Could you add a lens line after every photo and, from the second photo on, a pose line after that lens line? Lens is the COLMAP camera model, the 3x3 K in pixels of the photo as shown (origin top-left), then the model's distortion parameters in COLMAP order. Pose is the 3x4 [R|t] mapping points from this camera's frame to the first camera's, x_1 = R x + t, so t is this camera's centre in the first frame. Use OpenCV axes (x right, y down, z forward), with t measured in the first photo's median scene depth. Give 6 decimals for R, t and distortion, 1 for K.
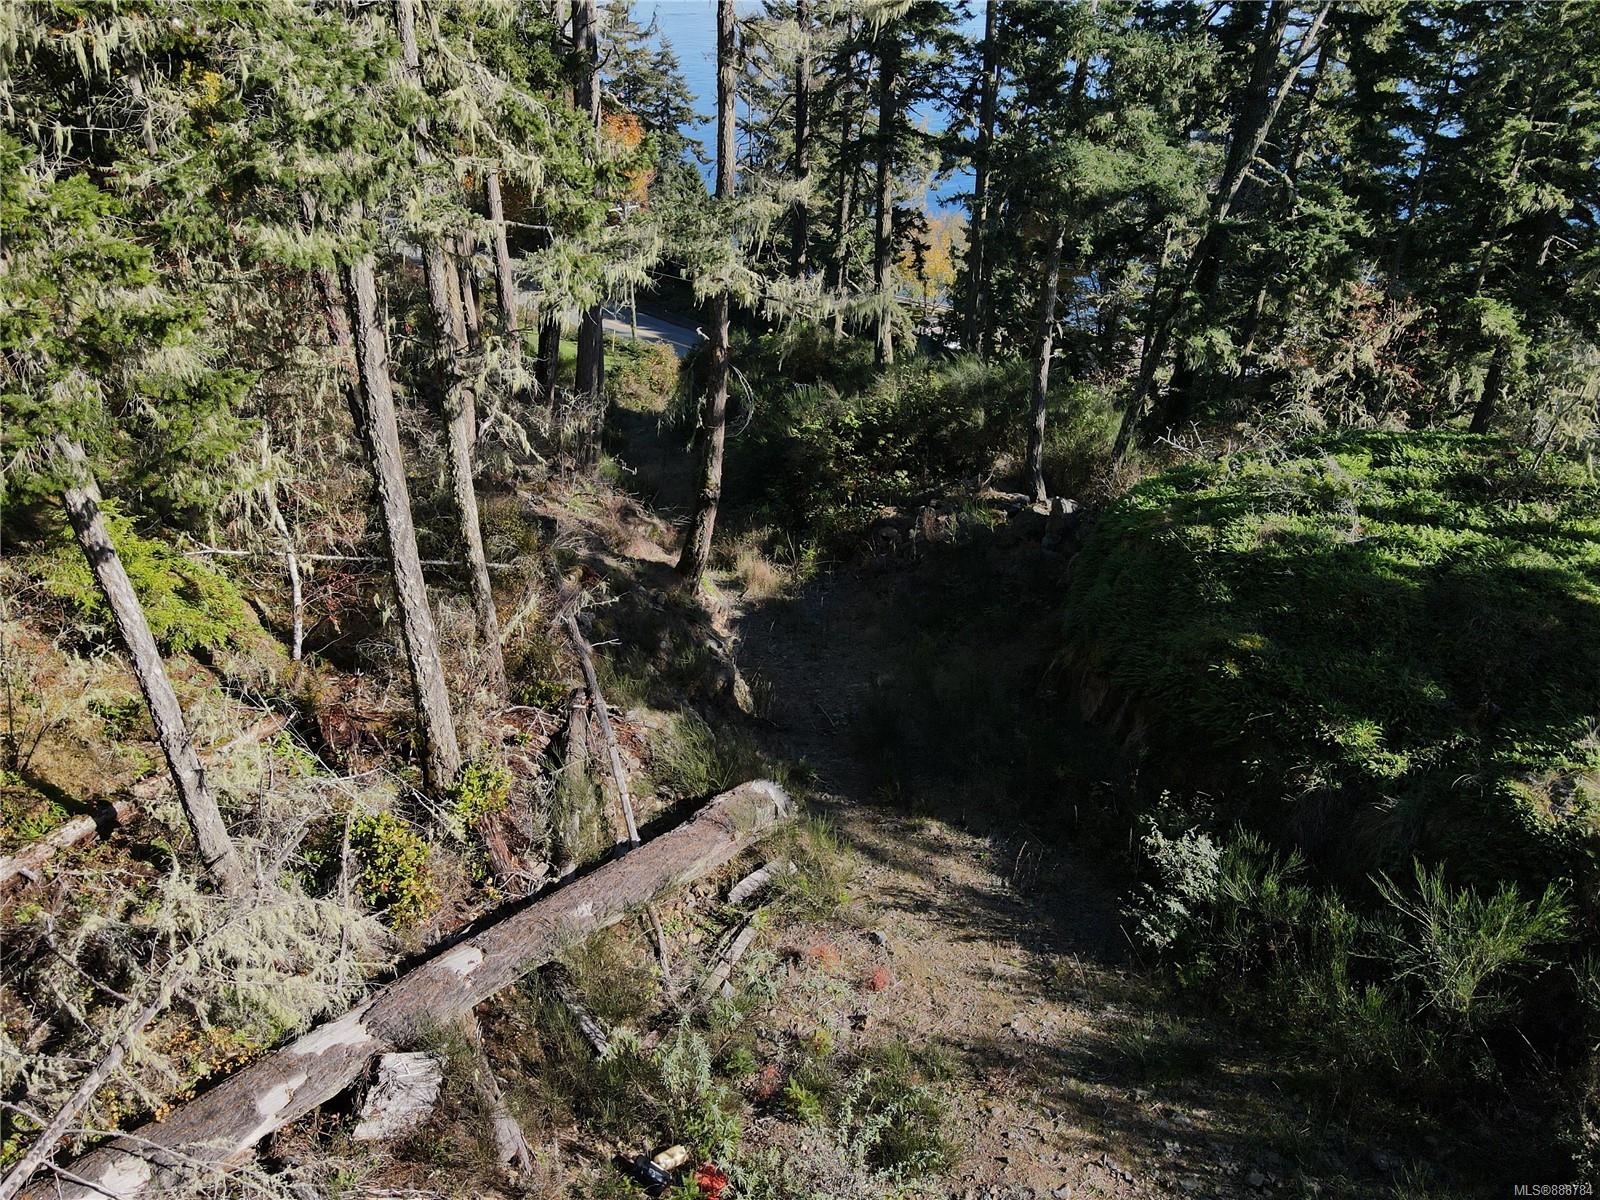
lens RADIAL K [[1177.0, 0, 799.0], [0, 1177.0, 583.3], [0, 0, 1]] dist [0.007919, 0.014547]
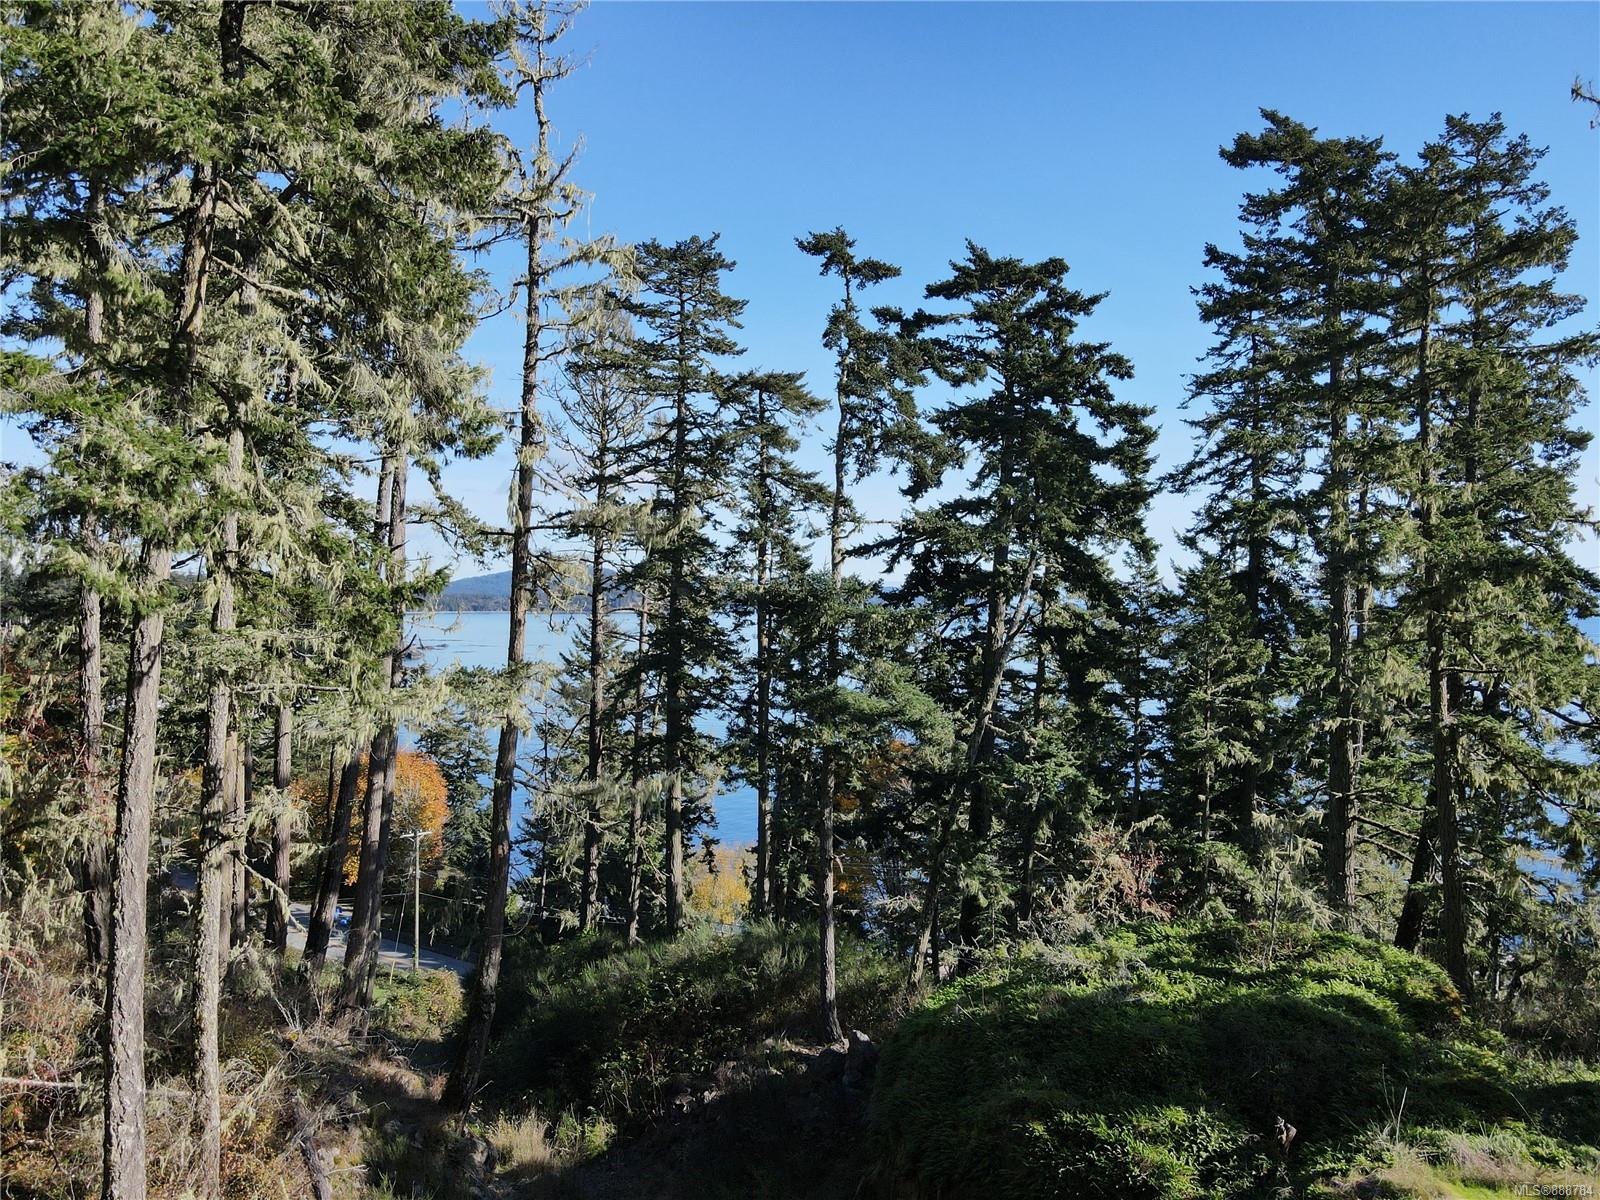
lens RADIAL K [[1177.0, 0, 796.2], [0, 1177.0, 589.1], [0, 0, 1]] dist [0.007919, 0.014547]
pose [[0.986305, 0.008427, 0.164714, 0.010737], [0.077844, 0.856671, -0.509955, 0.119798], [-0.145403, 0.515794, 0.844284, -0.001607]]
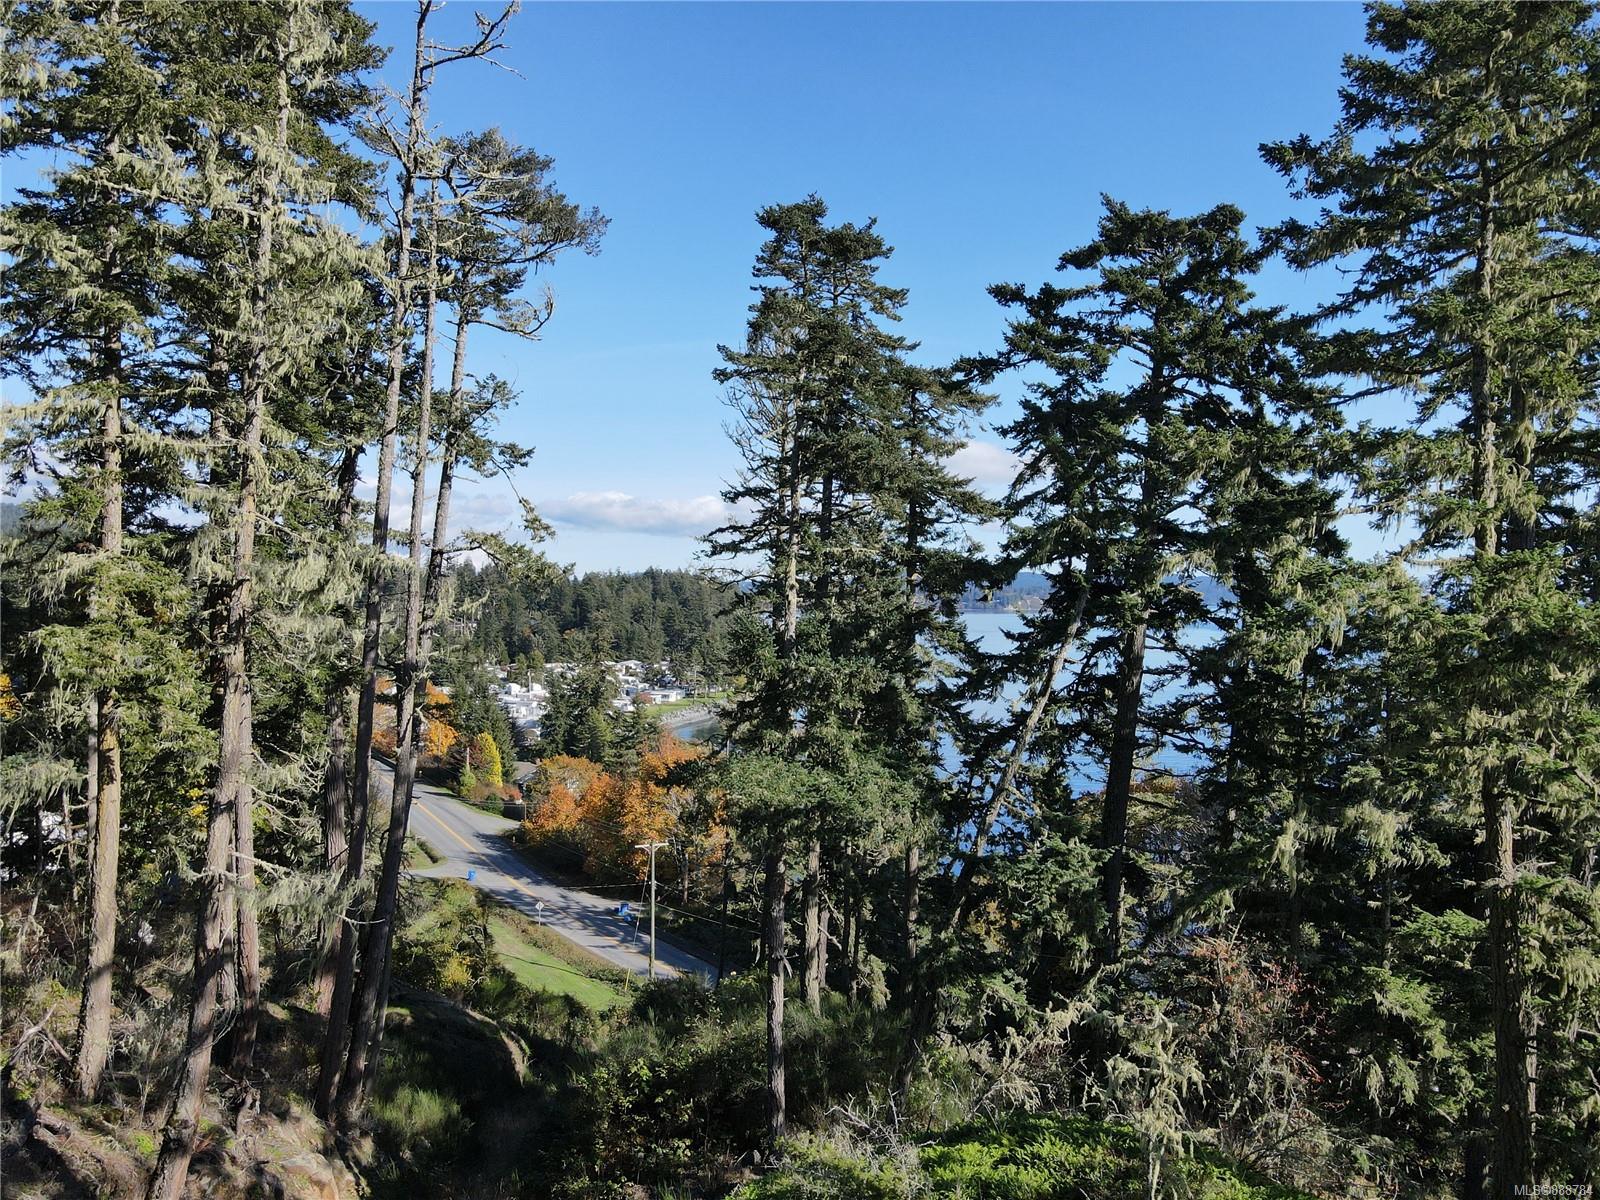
lens RADIAL K [[1177.0, 0, 807.5], [0, 1177.0, 587.0], [0, 0, 1]] dist [0.007919, 0.014547]
pose [[0.986689, 0.006248, -0.162501, 0.424847], [-0.088900, 0.857452, -0.506827, -0.020504], [0.136170, 0.514526, 0.846593, 0.146231]]
